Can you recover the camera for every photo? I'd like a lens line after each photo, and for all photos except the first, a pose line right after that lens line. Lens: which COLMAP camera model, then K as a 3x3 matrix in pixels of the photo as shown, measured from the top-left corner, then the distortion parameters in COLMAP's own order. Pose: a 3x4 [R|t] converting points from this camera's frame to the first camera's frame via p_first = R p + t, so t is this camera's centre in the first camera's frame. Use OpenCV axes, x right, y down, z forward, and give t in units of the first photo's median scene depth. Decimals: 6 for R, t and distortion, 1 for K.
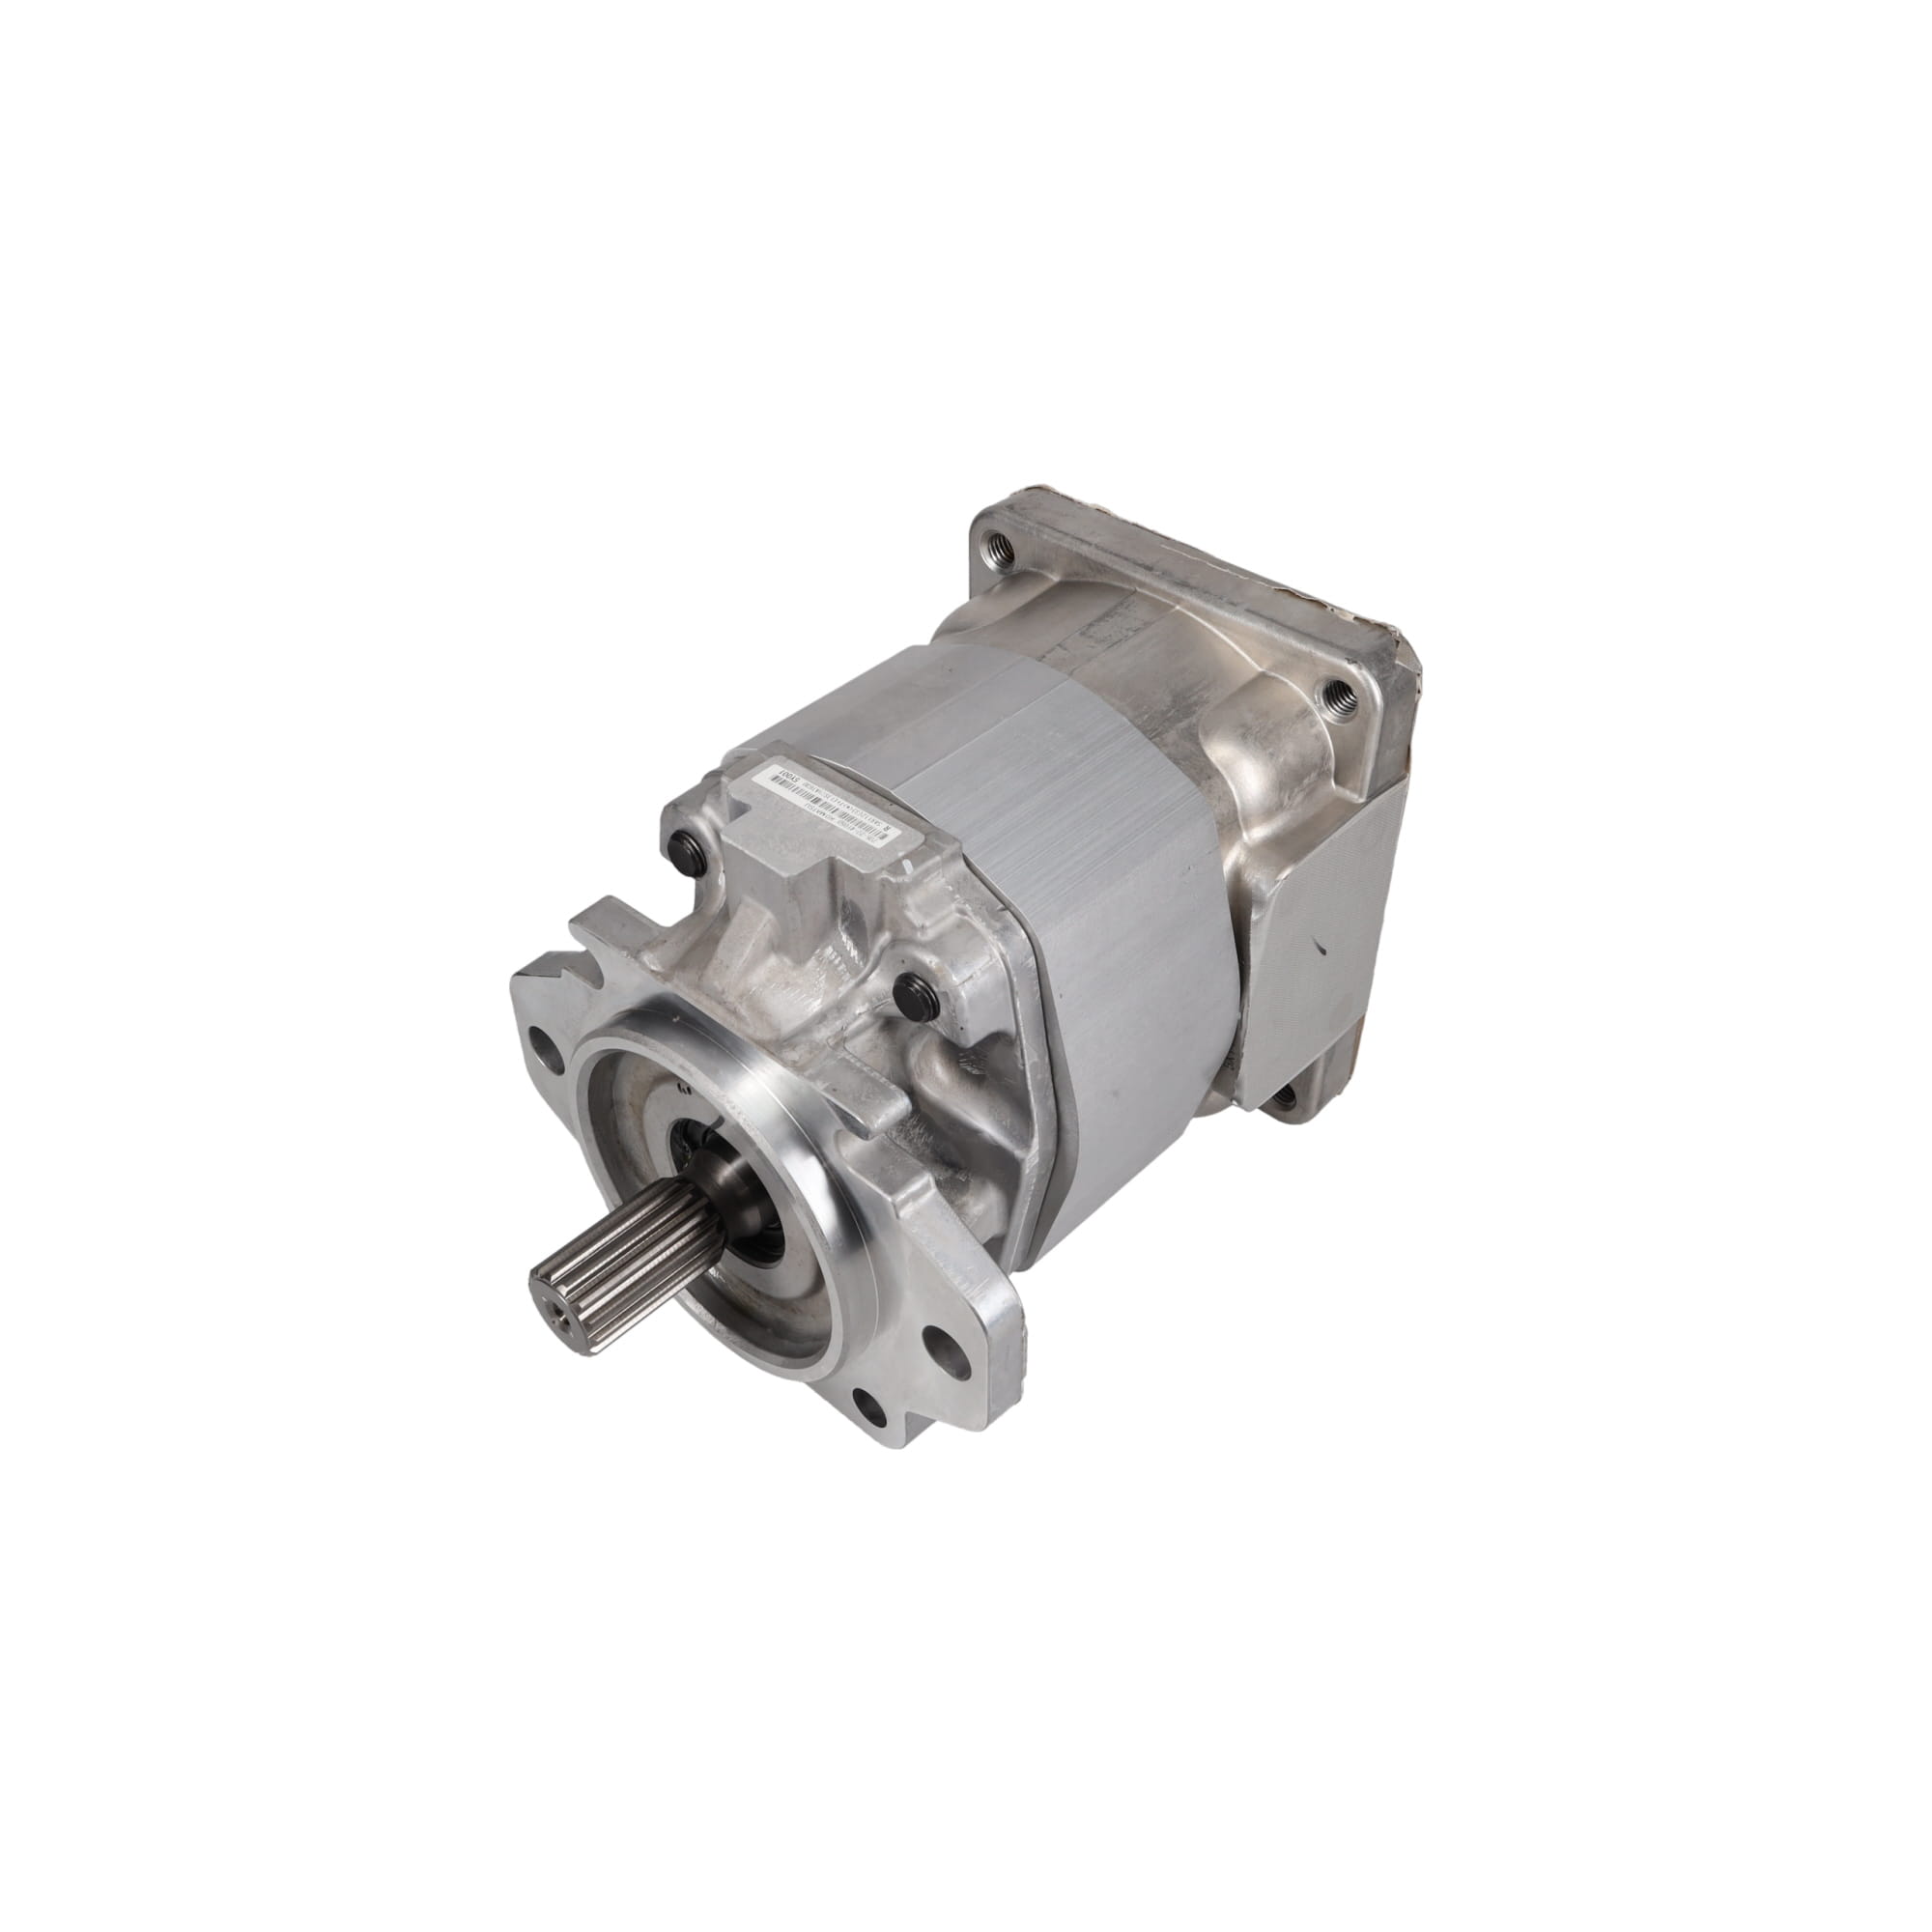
lens RADIAL K [[1883.5, 0, 954.7], [0, 1883.5, 925.3], [0, 0, 1]] dist [0.002285, 0.000821]
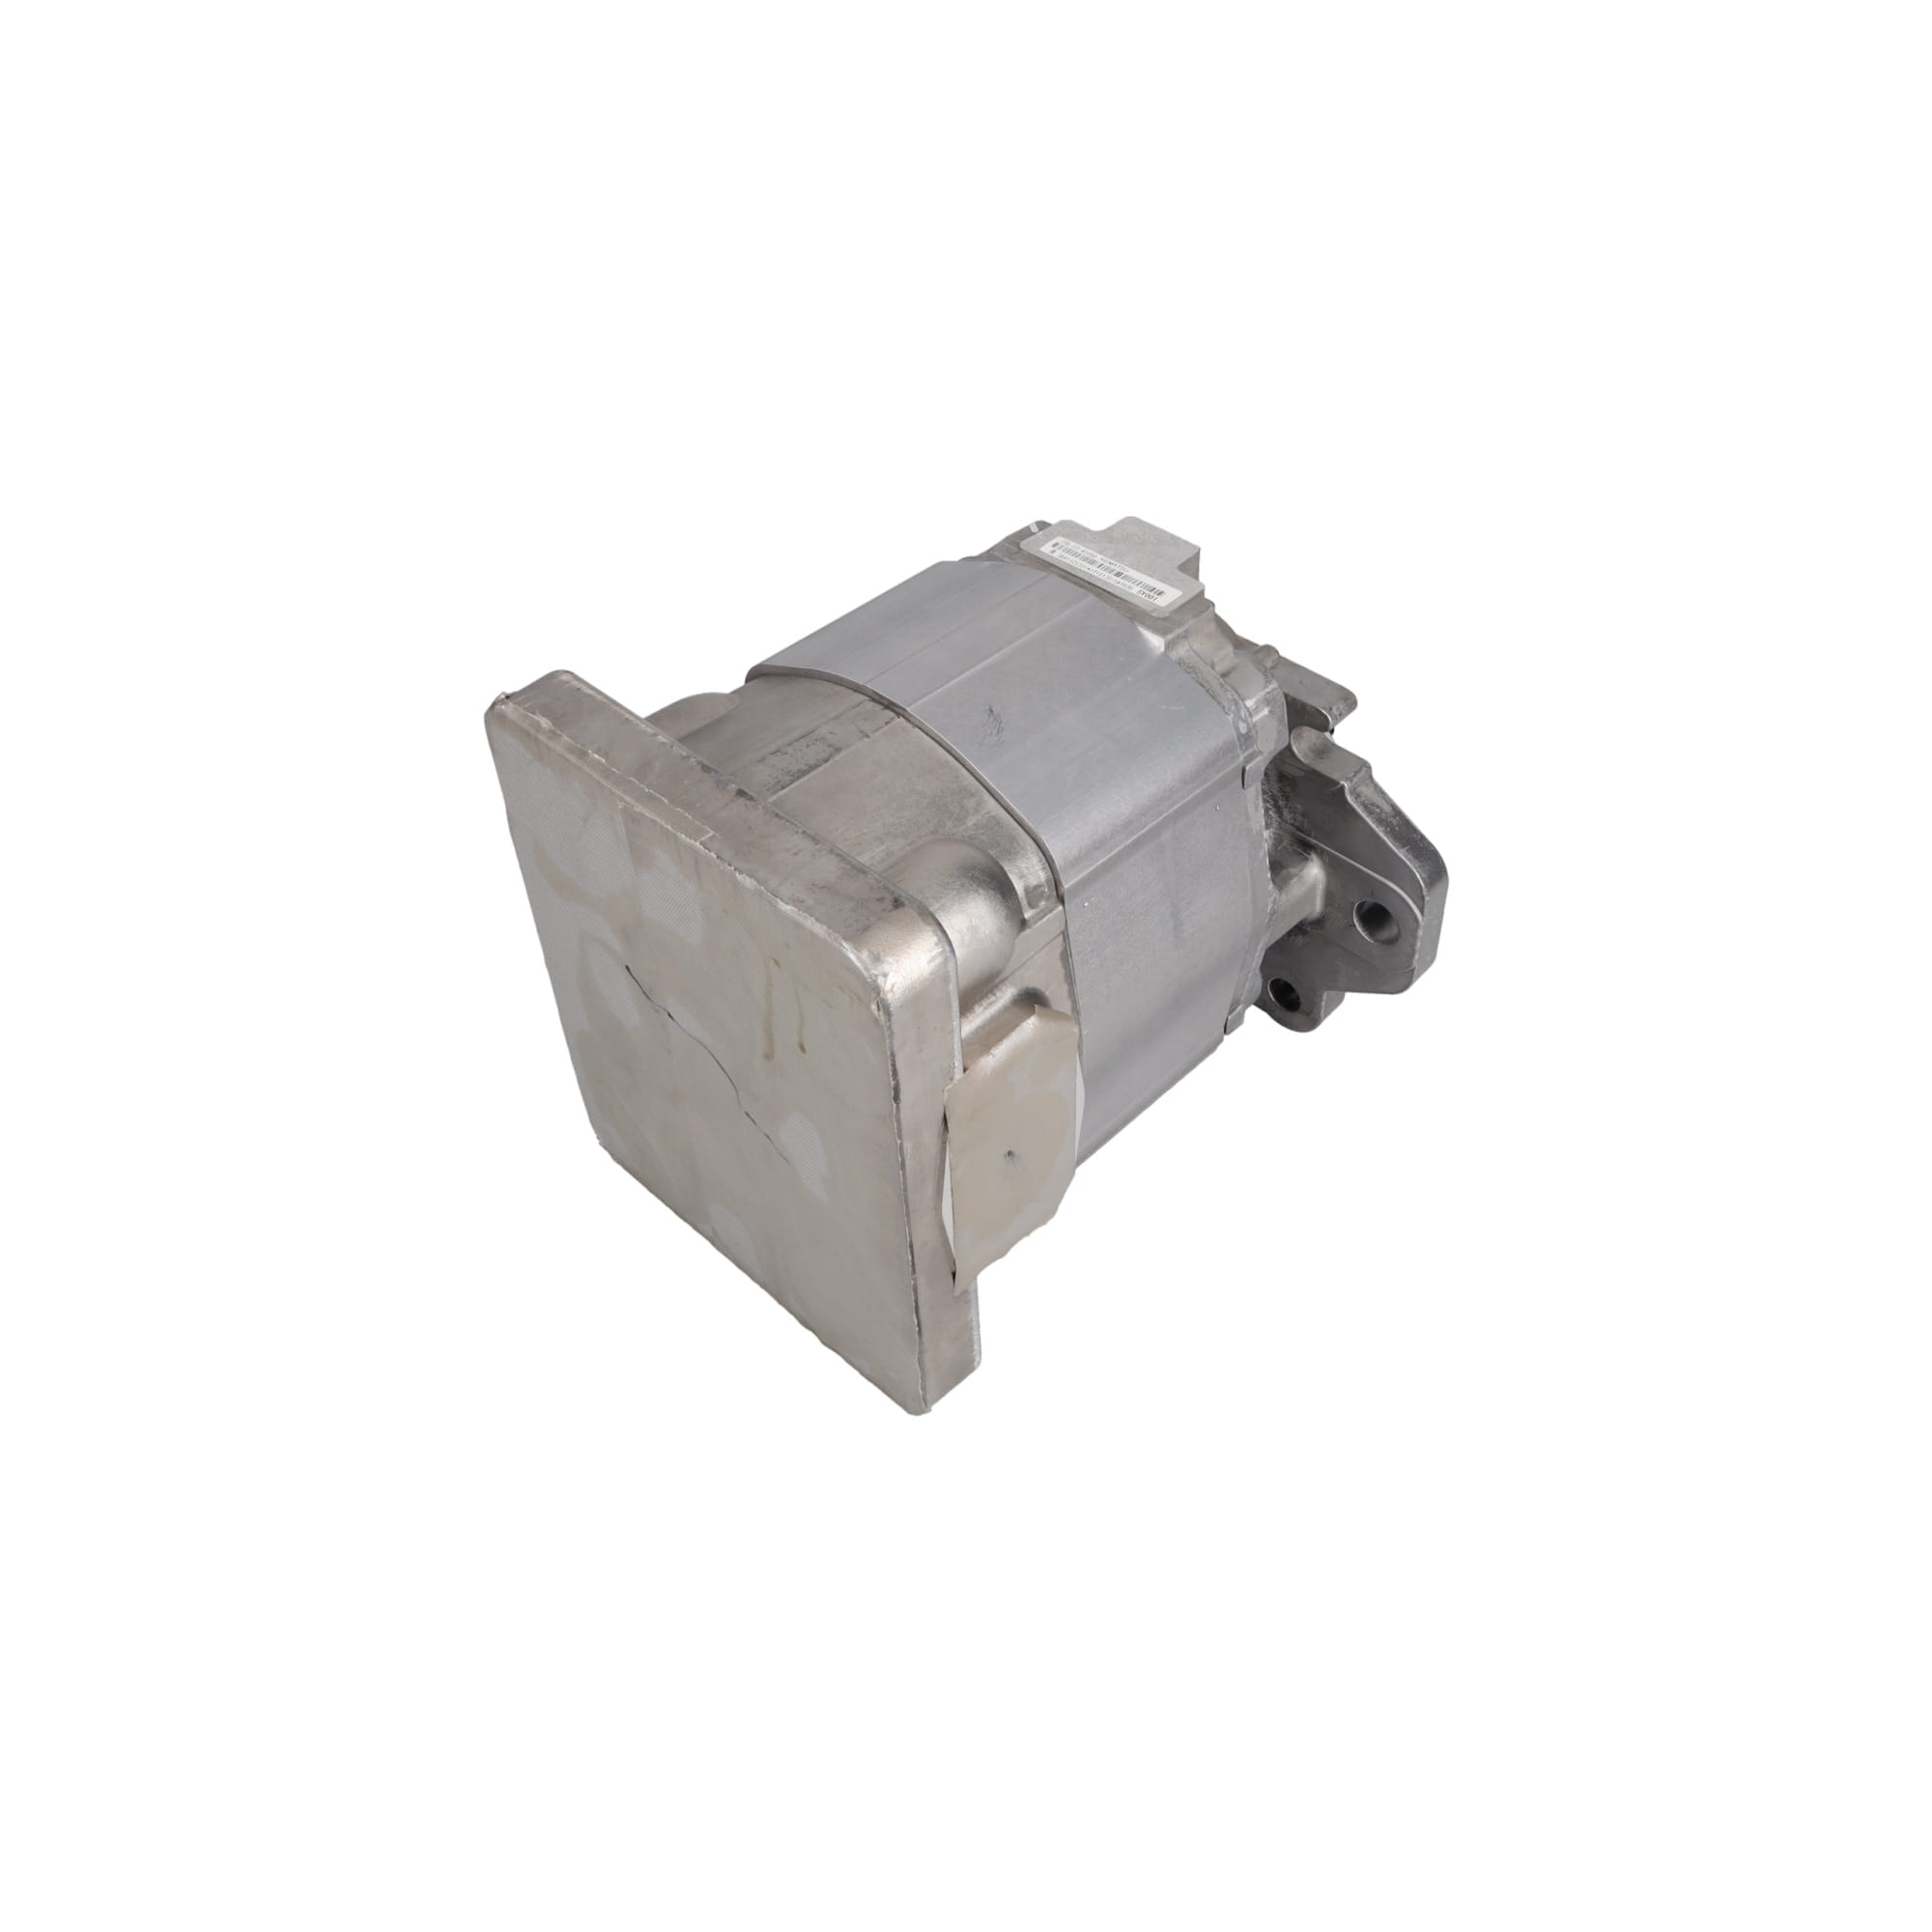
lens RADIAL K [[1883.5, 0, 954.7], [0, 1883.5, 925.3], [0, 0, 1]] dist [0.002285, 0.000821]
pose [[-0.997981, 0.009087, 0.062852, -0.041159], [0.063473, 0.111083, 0.991782, -1.028603], [0.002030, 0.993770, -0.111435, 1.200943]]
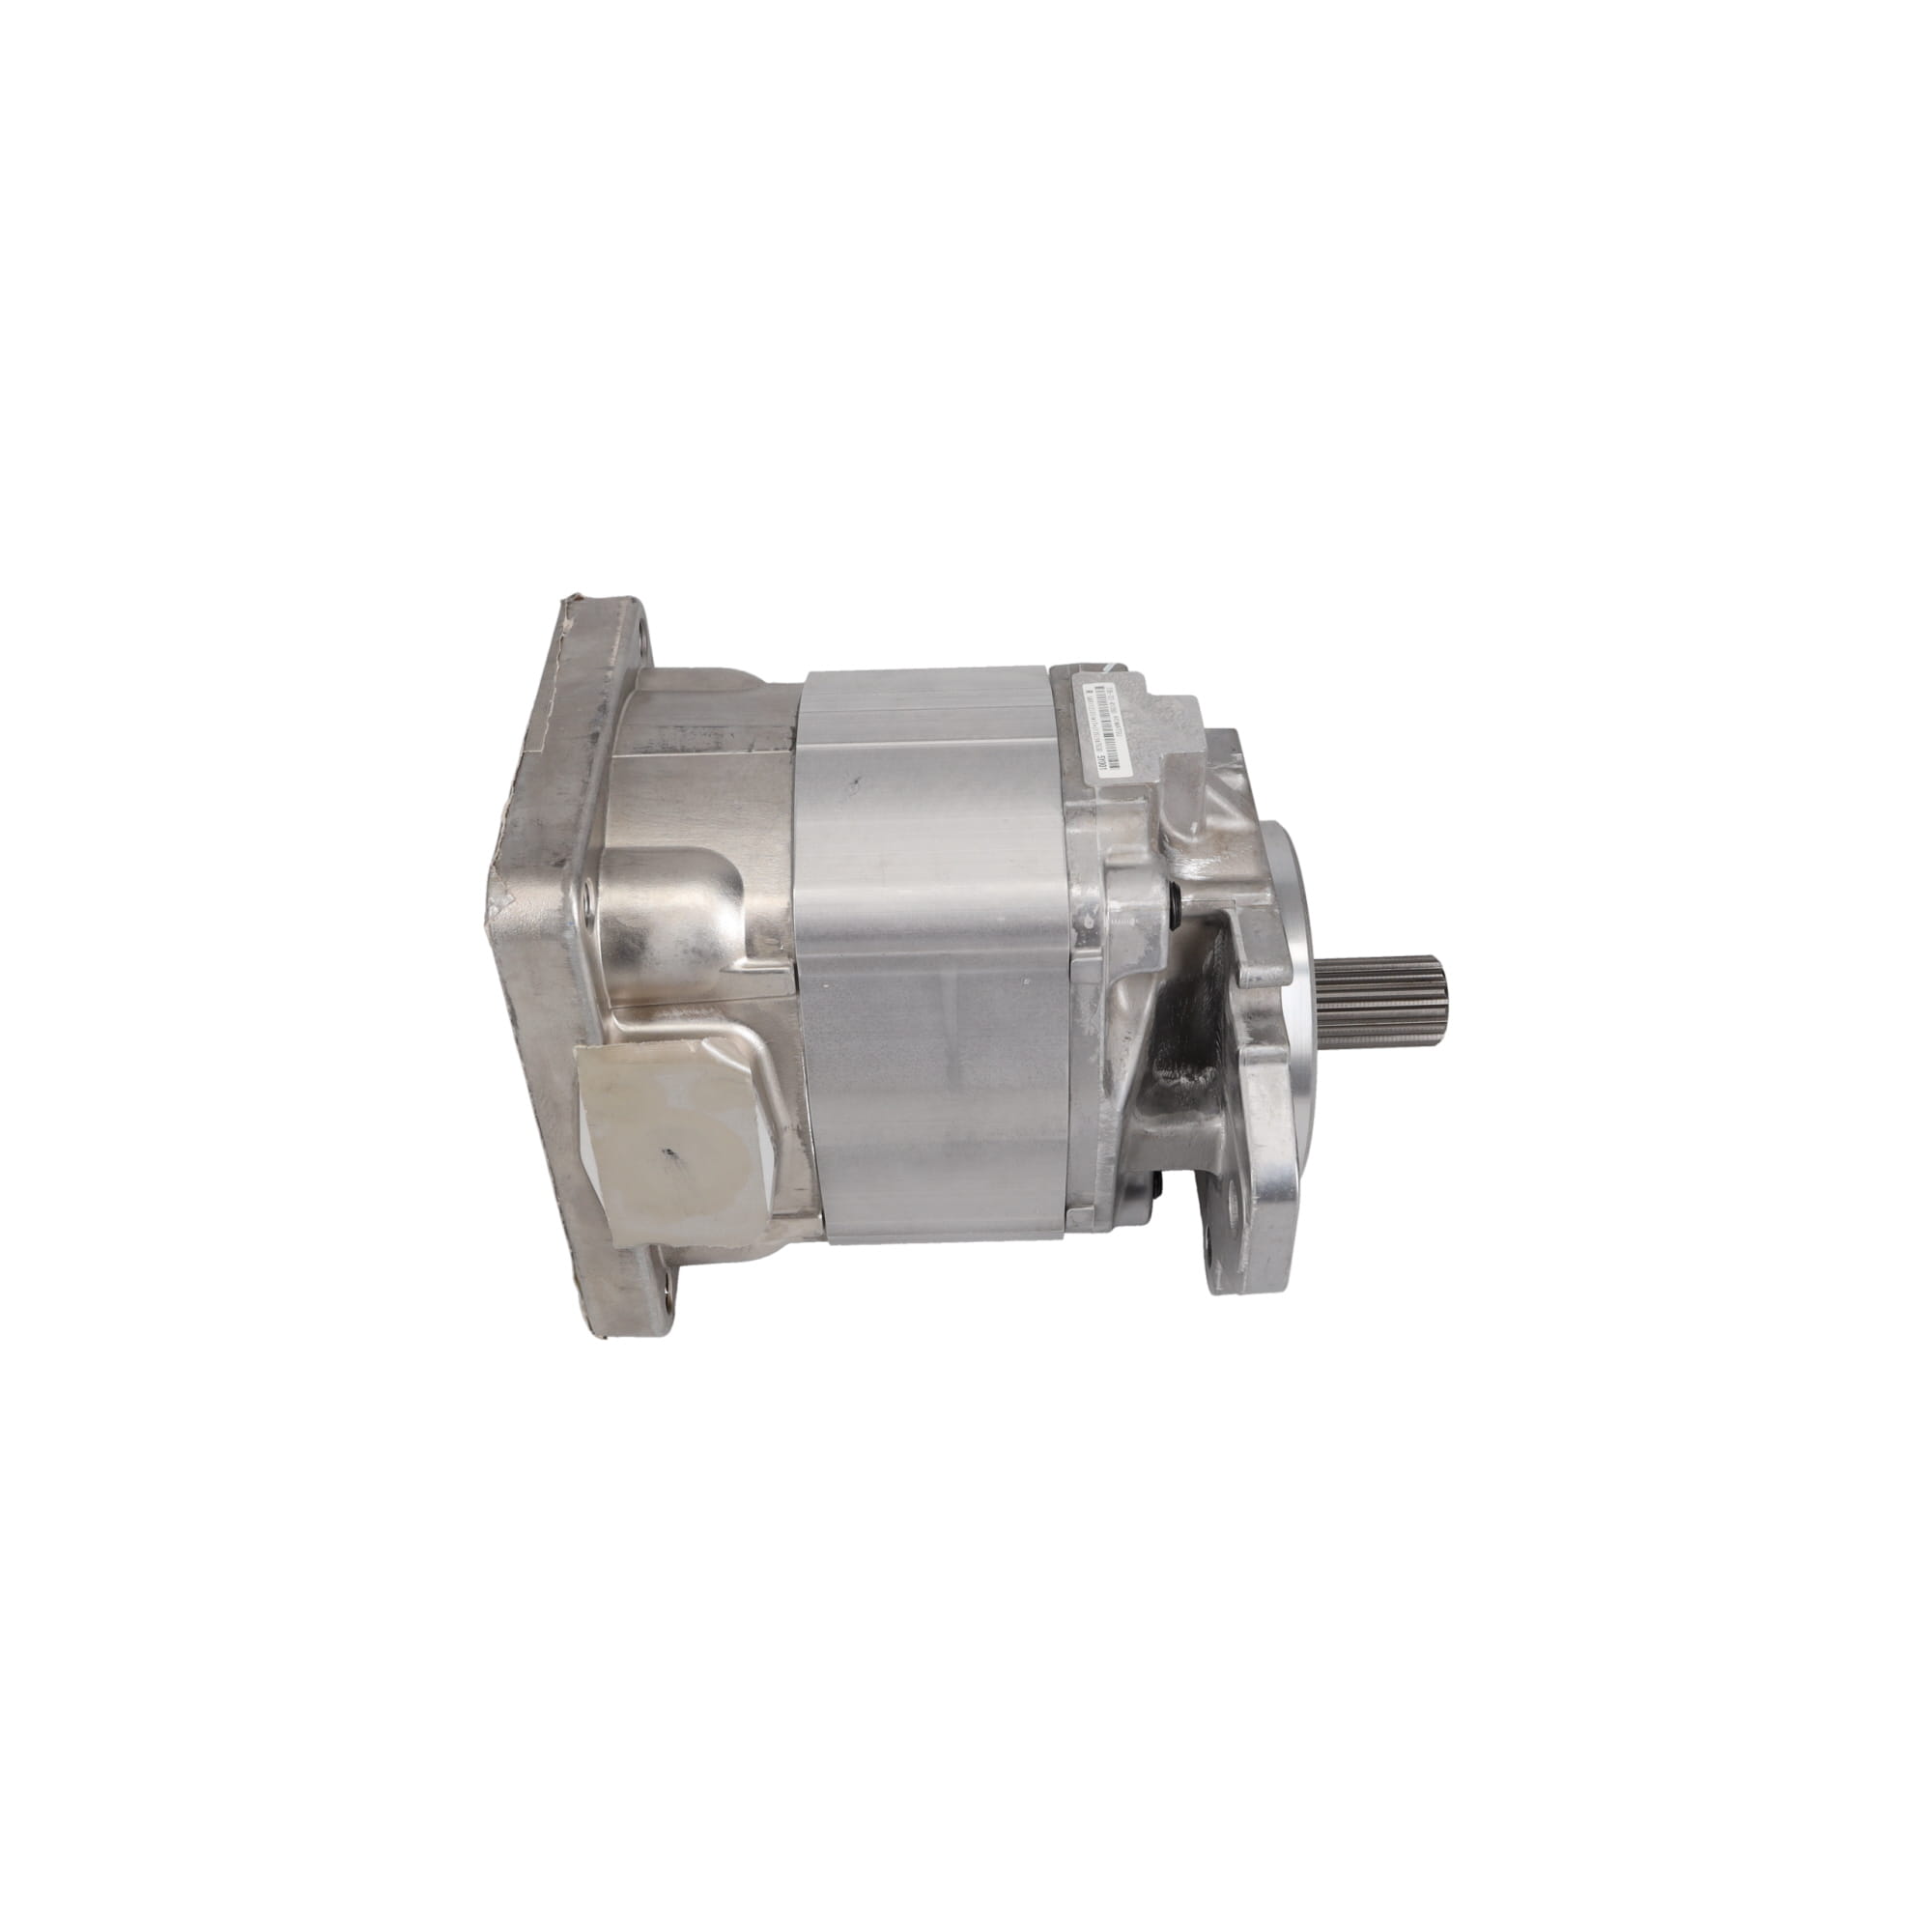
lens RADIAL K [[1829.2, 0, 898.1], [0, 1829.2, 967.4], [0, 0, 1]] dist [-0.001880, -0.000515]
pose [[-0.673679, -0.459239, 0.579013, -0.592345], [0.514836, 0.270447, 0.813512, -0.847190], [-0.530189, 0.846143, 0.054238, 1.014187]]
